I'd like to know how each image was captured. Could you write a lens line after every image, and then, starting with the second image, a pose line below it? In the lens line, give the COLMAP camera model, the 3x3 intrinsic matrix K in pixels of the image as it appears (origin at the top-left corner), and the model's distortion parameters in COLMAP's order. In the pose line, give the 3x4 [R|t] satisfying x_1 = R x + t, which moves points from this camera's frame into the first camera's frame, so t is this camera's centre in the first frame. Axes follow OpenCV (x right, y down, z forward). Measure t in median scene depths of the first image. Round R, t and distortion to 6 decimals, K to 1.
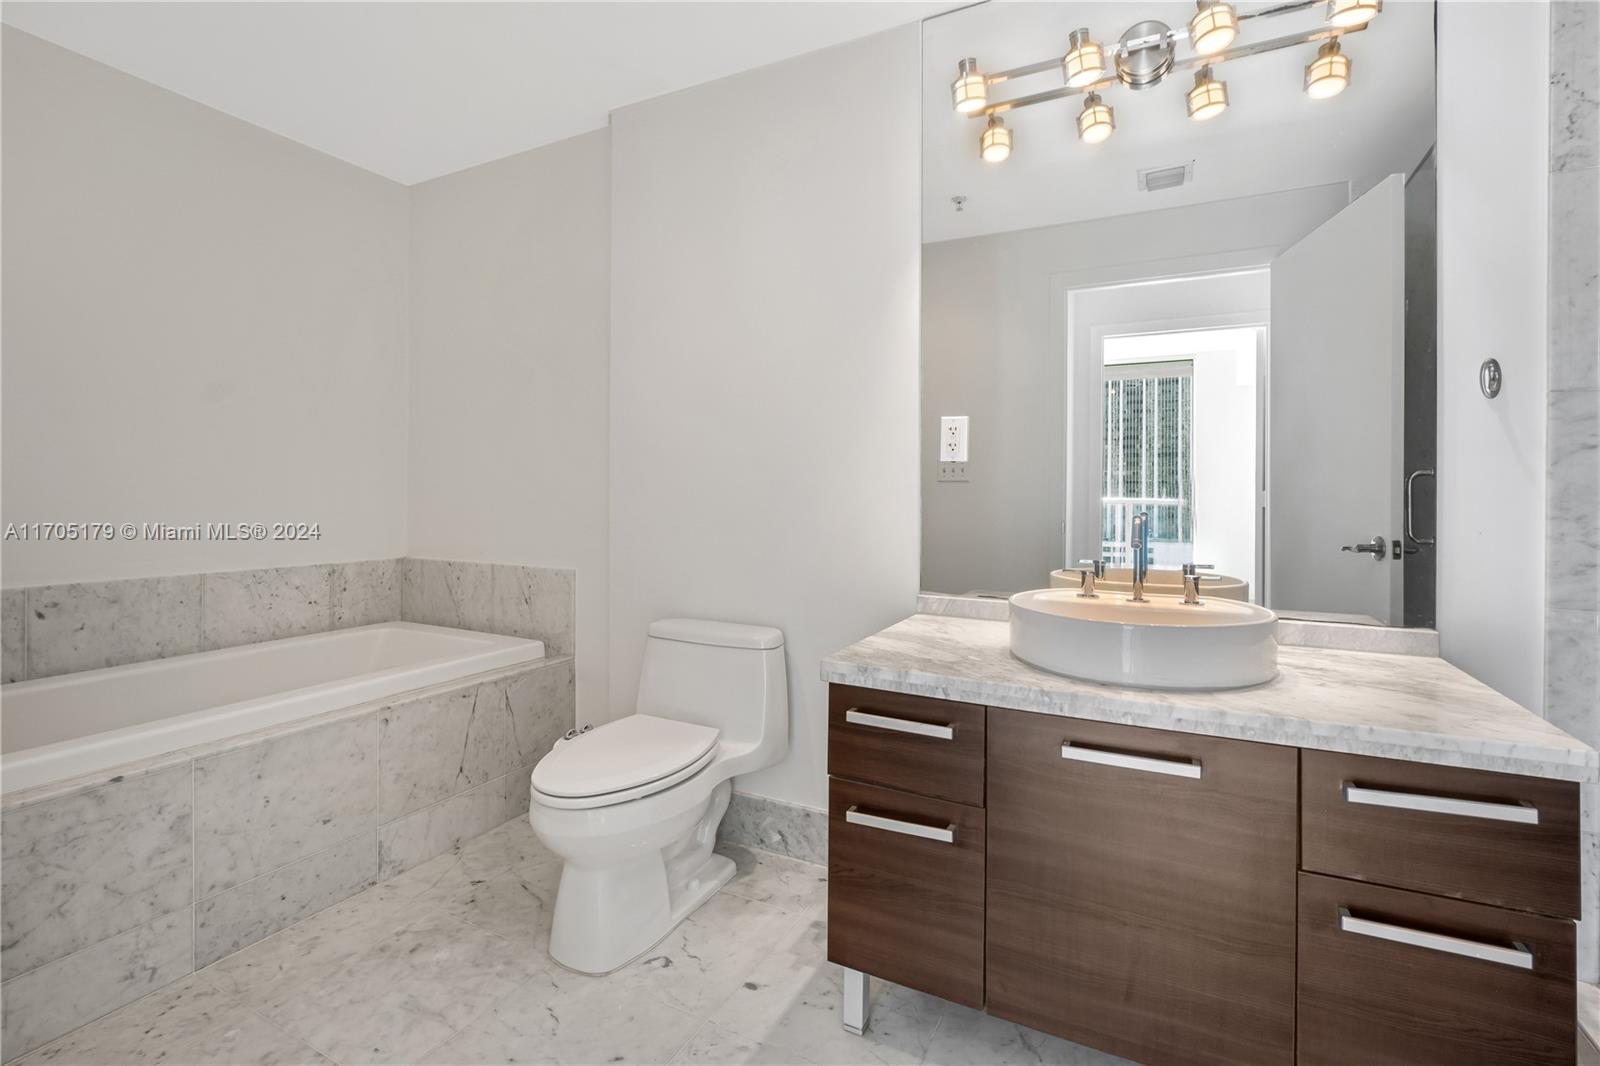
lens RADIAL K [[717.9, 0, 800.8], [0, 717.9, 507.9], [0, 0, 1]] dist [-0.010423, 0.000903]
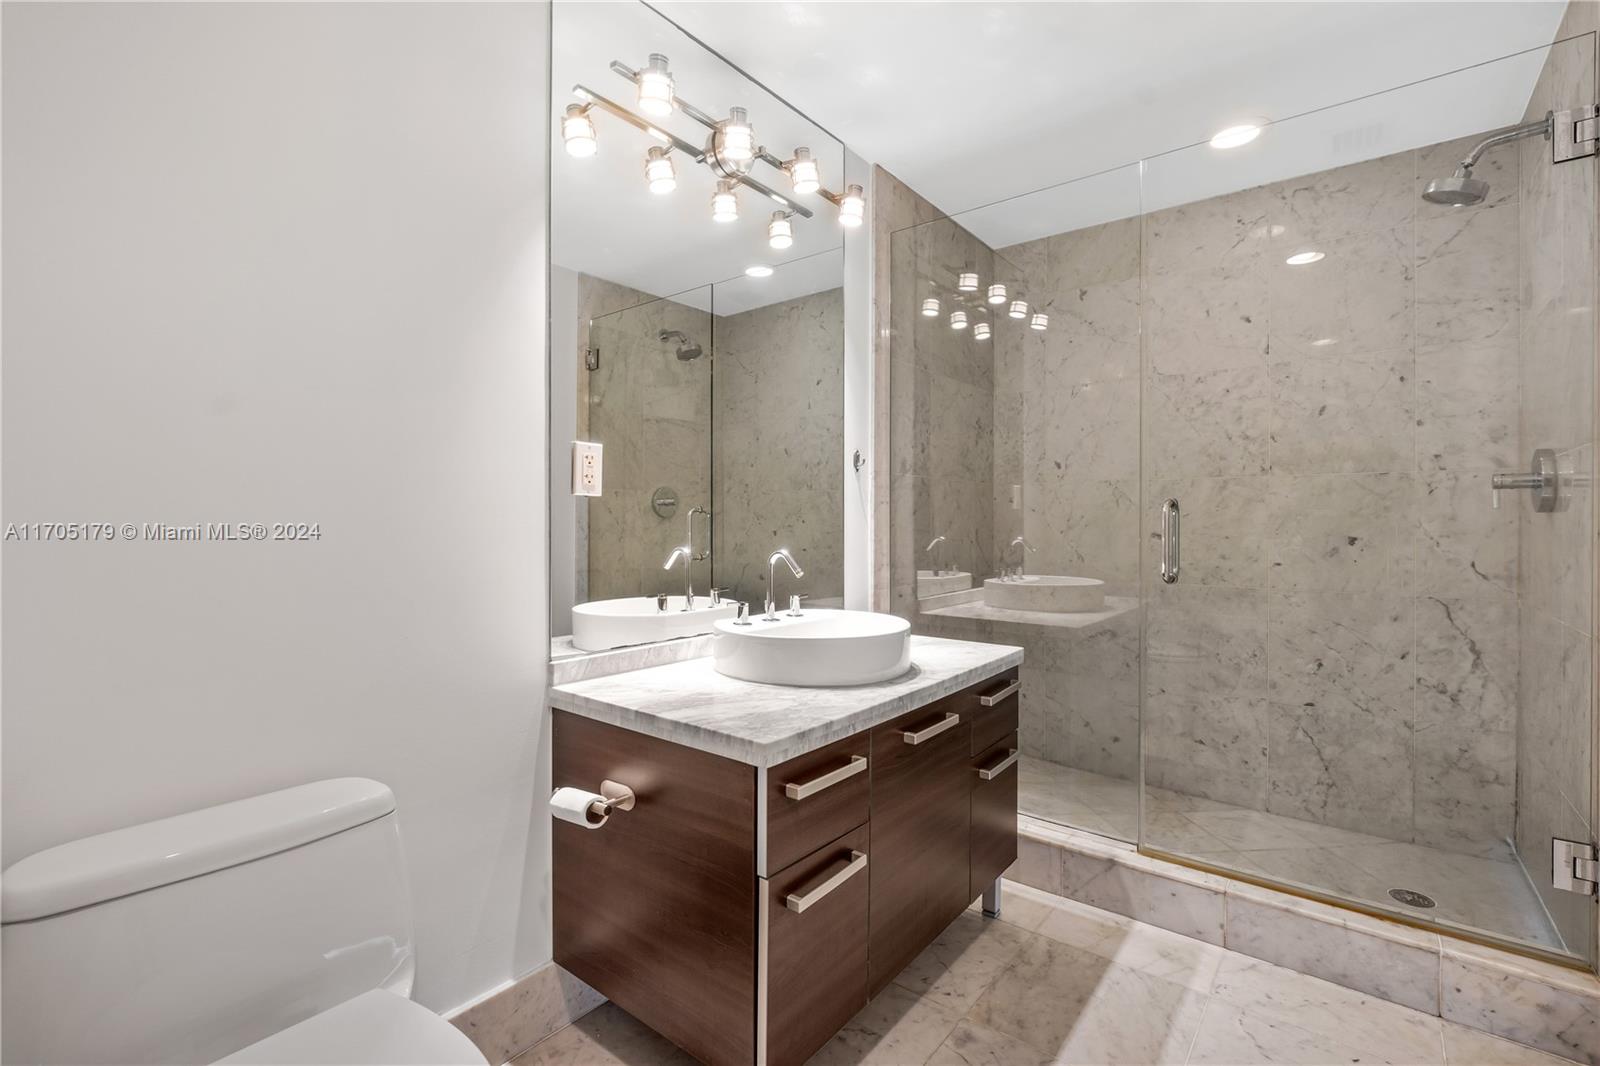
lens RADIAL K [[714.8, 0, 801.0], [0, 714.8, 516.7], [0, 0, 1]] dist [-0.009969, 0.000324]
pose [[0.195863, -0.001010, 0.980631, -0.788213], [0.017302, 0.999847, -0.002426, -0.046516], [-0.980479, 0.017442, 0.195851, 0.818588]]
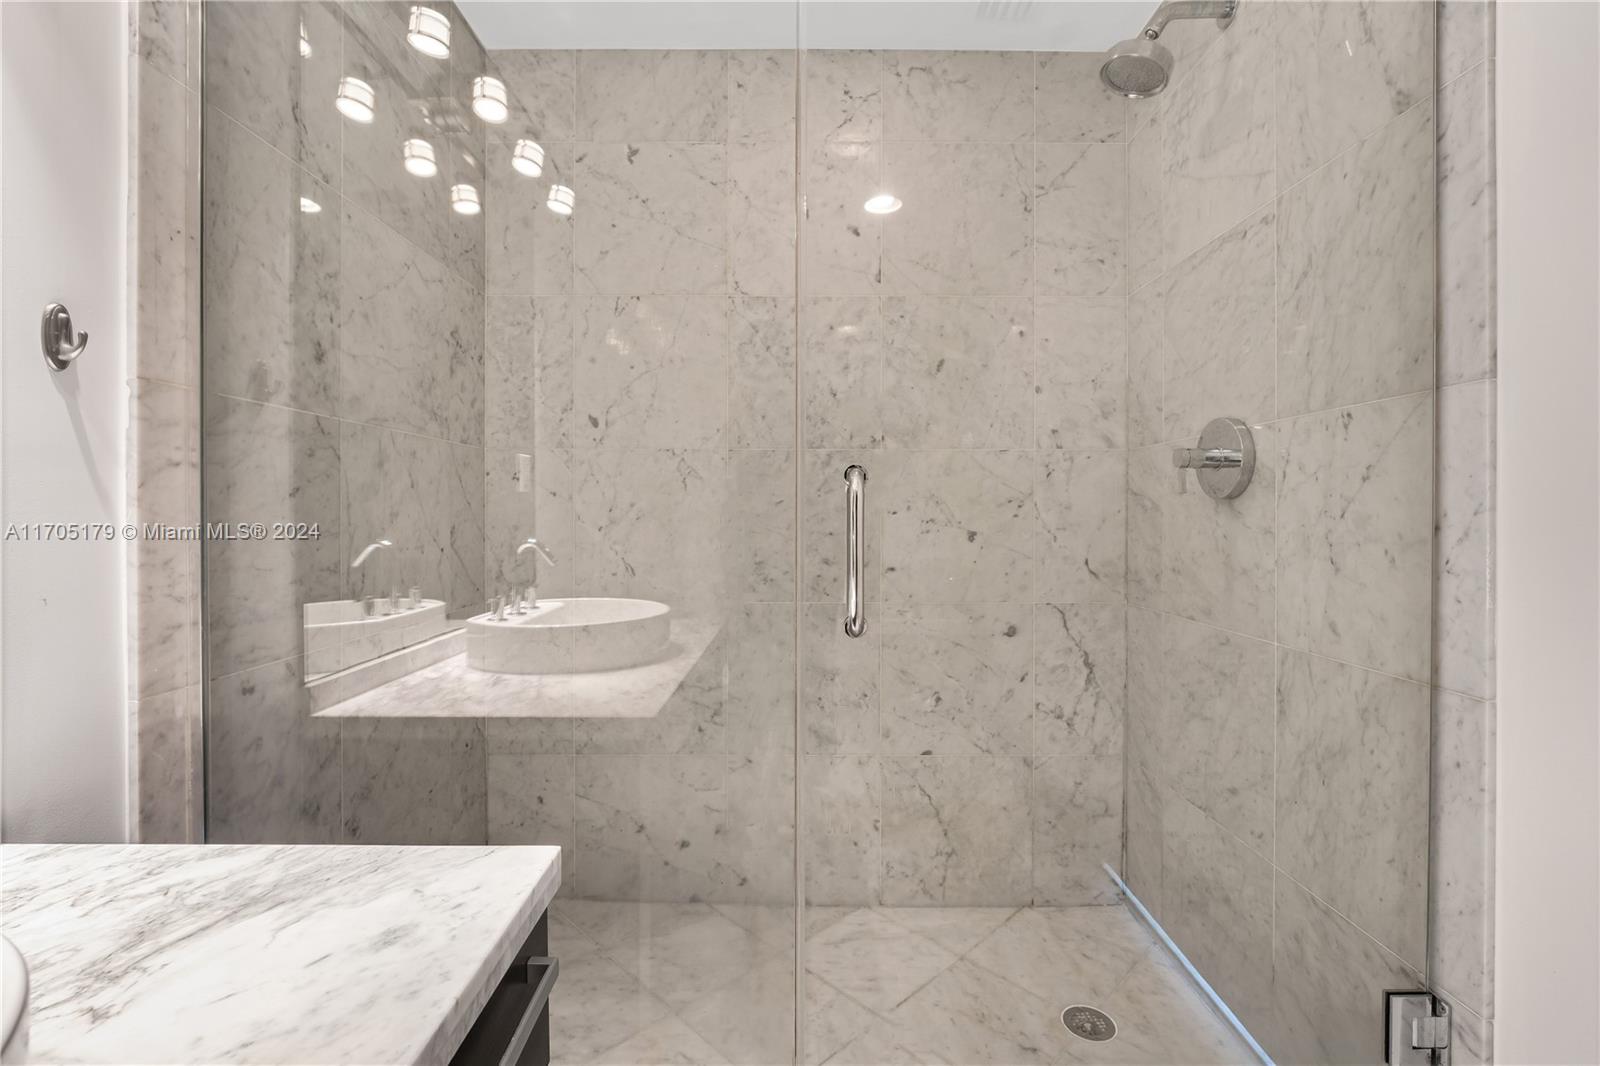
lens RADIAL K [[714.8, 0, 801.0], [0, 714.8, 516.7], [0, 0, 1]] dist [-0.009969, 0.000324]
pose [[-0.461401, -0.013083, 0.887095, 0.165730], [0.013544, 0.999671, 0.021788, -0.038665], [-0.887088, 0.022068, -0.461072, 0.749411]]
